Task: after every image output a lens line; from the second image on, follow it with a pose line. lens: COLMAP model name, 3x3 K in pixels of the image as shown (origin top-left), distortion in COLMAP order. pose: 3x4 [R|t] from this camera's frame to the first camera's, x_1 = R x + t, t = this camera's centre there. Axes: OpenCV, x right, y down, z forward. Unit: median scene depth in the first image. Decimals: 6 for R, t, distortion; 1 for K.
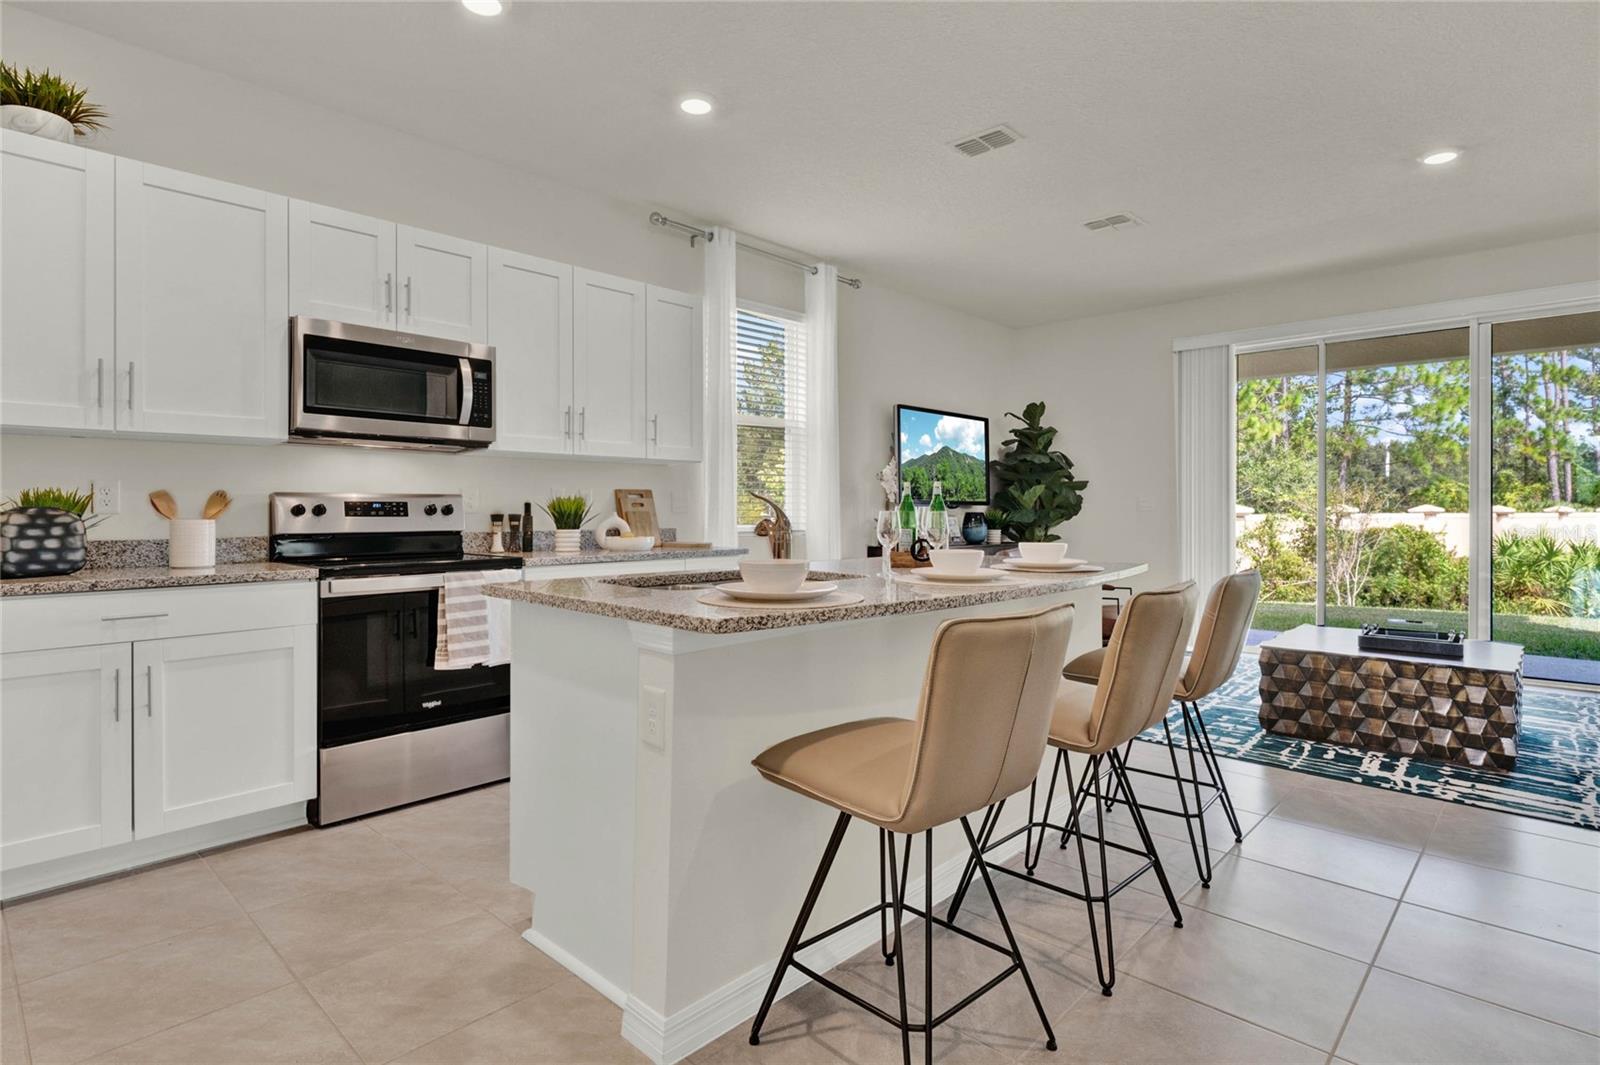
lens RADIAL K [[809.9, 0, 815.9], [0, 809.9, 508.9], [0, 0, 1]] dist [0.001494, 0.000671]
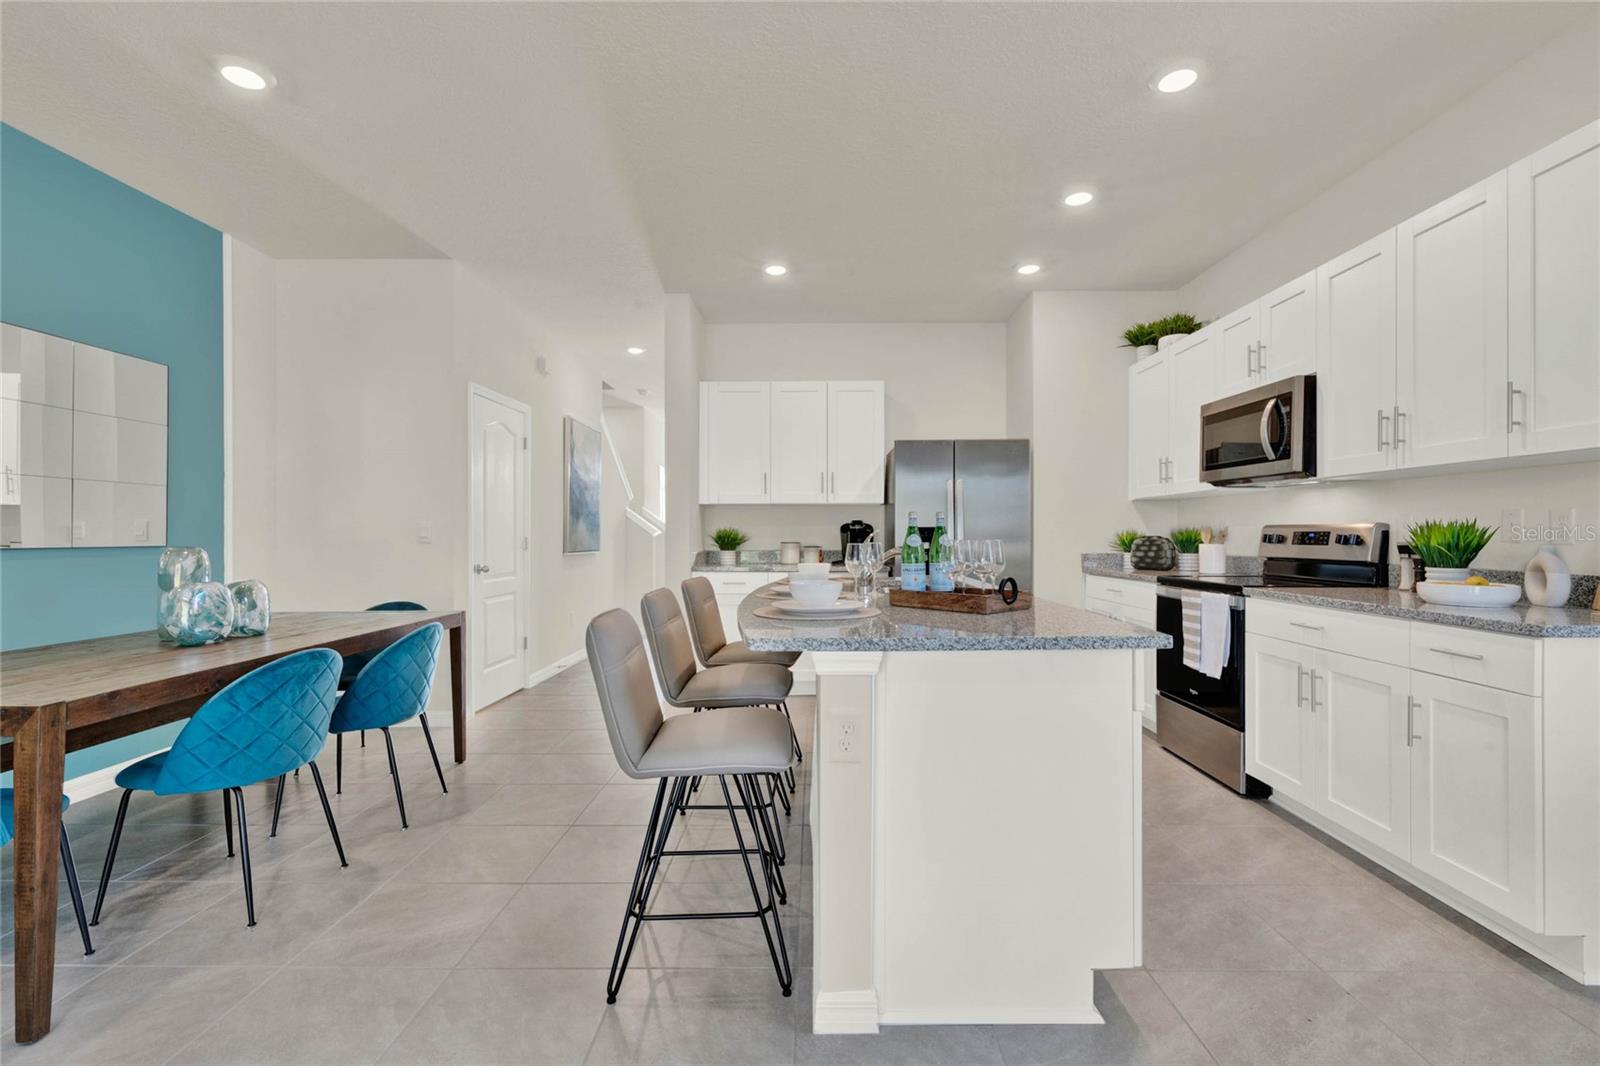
lens RADIAL K [[725.2, 0, 793.0], [0, 725.2, 531.6], [0, 0, 1]] dist [0.004985, 0.000314]
pose [[-0.742408, -0.007174, -0.669909, 0.595737], [-0.006121, 0.999974, -0.003925, -0.000386], [0.669920, 0.001187, -0.742432, 1.129415]]
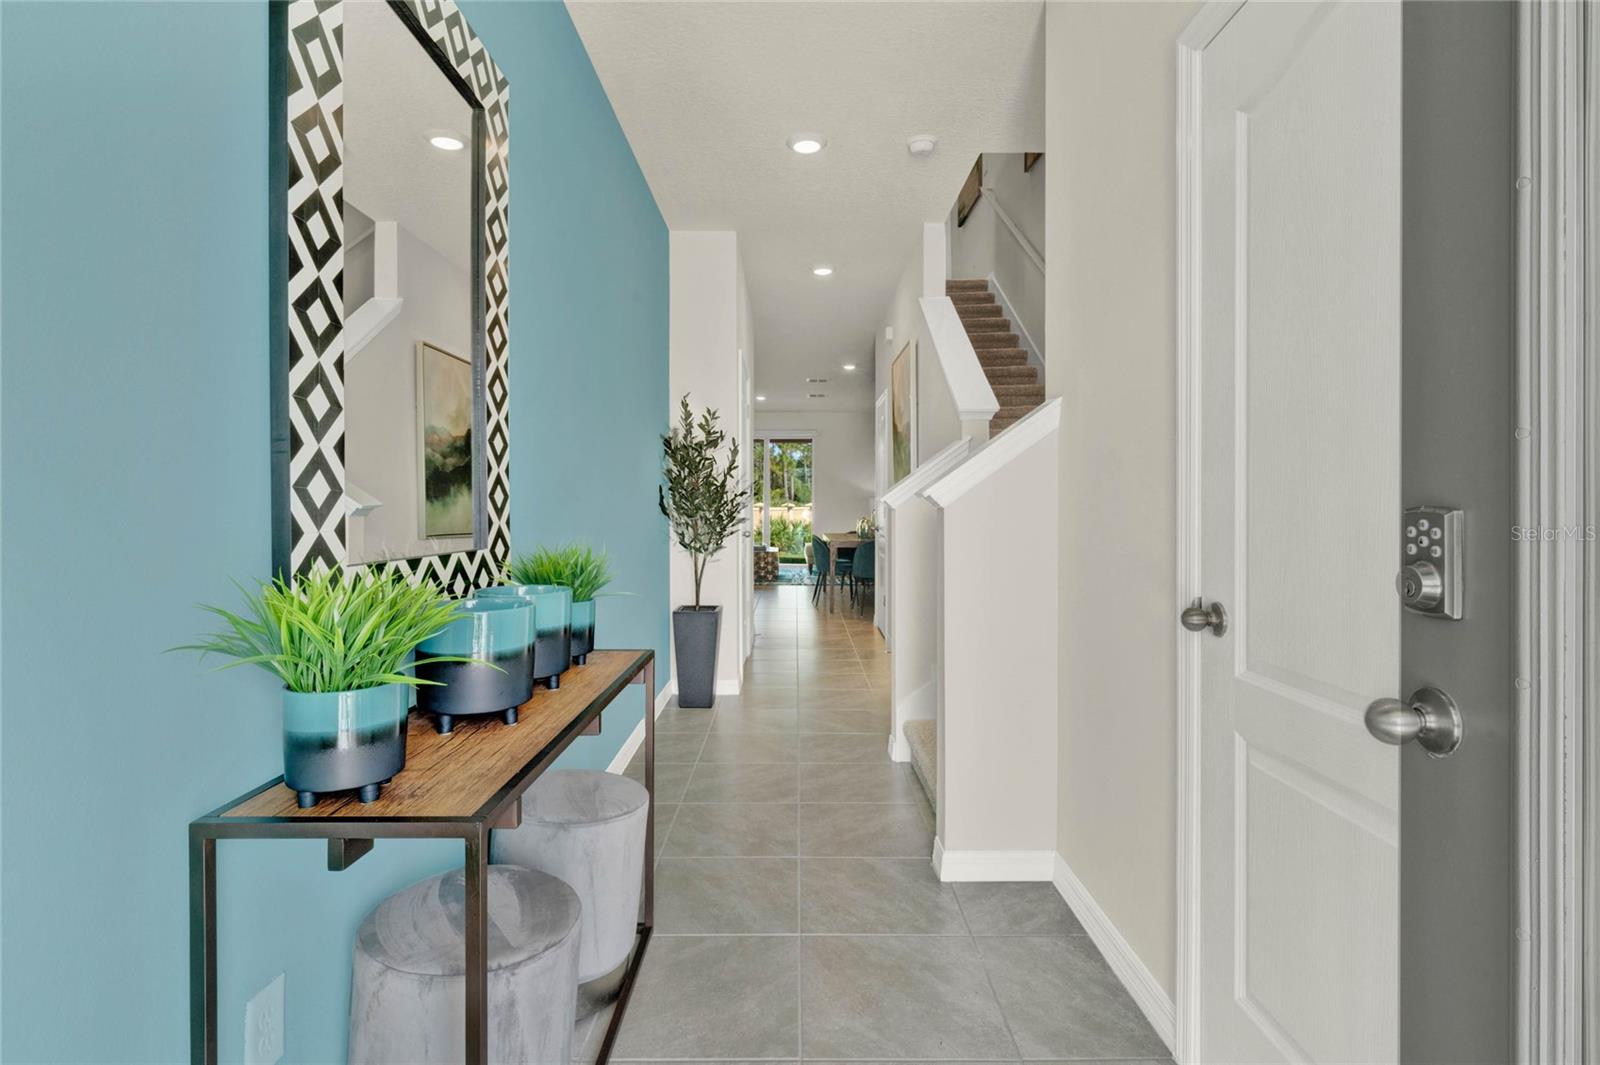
lens RADIAL K [[779.1, 0, 799.5], [0, 779.1, 515.8], [0, 0, 1]] dist [0.008554, -0.005327]
pose [[0.728168, -0.016310, 0.685204, -2.459245], [0.007865, 0.999850, 0.015441, -0.019098], [-0.685353, -0.005855, 0.728187, -2.710725]]
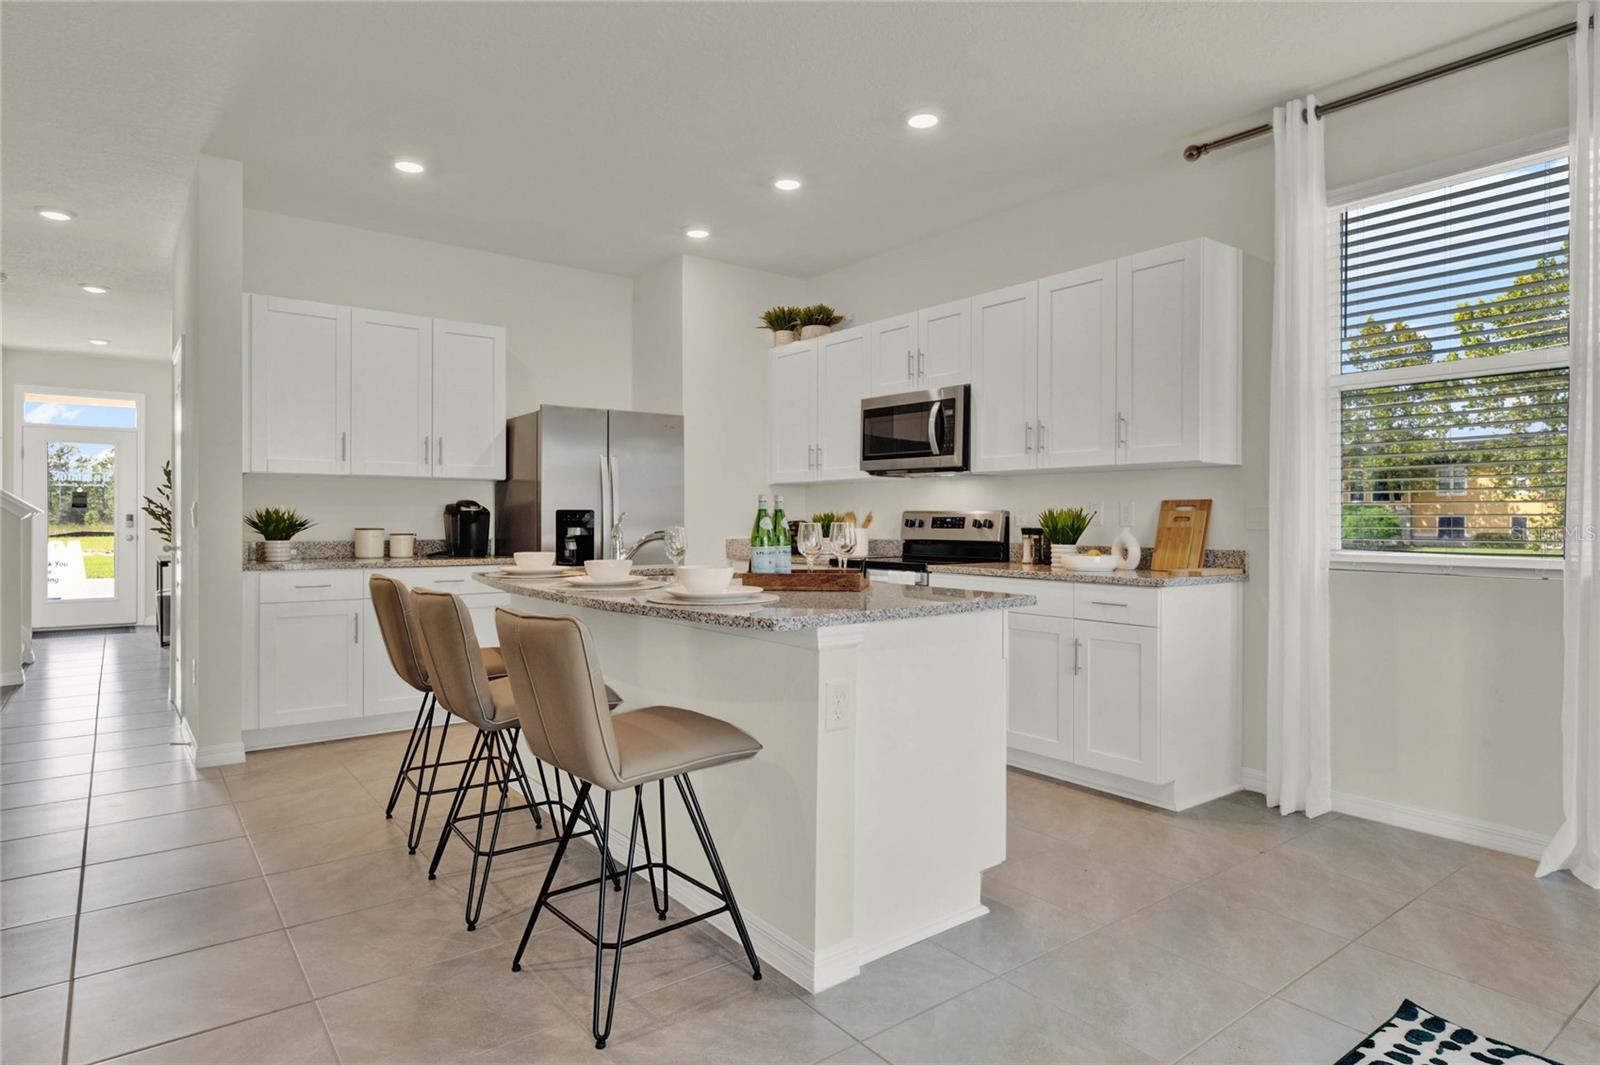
lens RADIAL K [[914.4, 0, 815.9], [0, 914.4, 523.1], [0, 0, 1]] dist [-0.000637, -0.001595]
pose [[-0.154095, -0.003563, -0.988050, 0.857517], [-0.007479, 0.999969, -0.002440, 0.005429], [0.988028, 0.007013, -0.154117, 0.903318]]
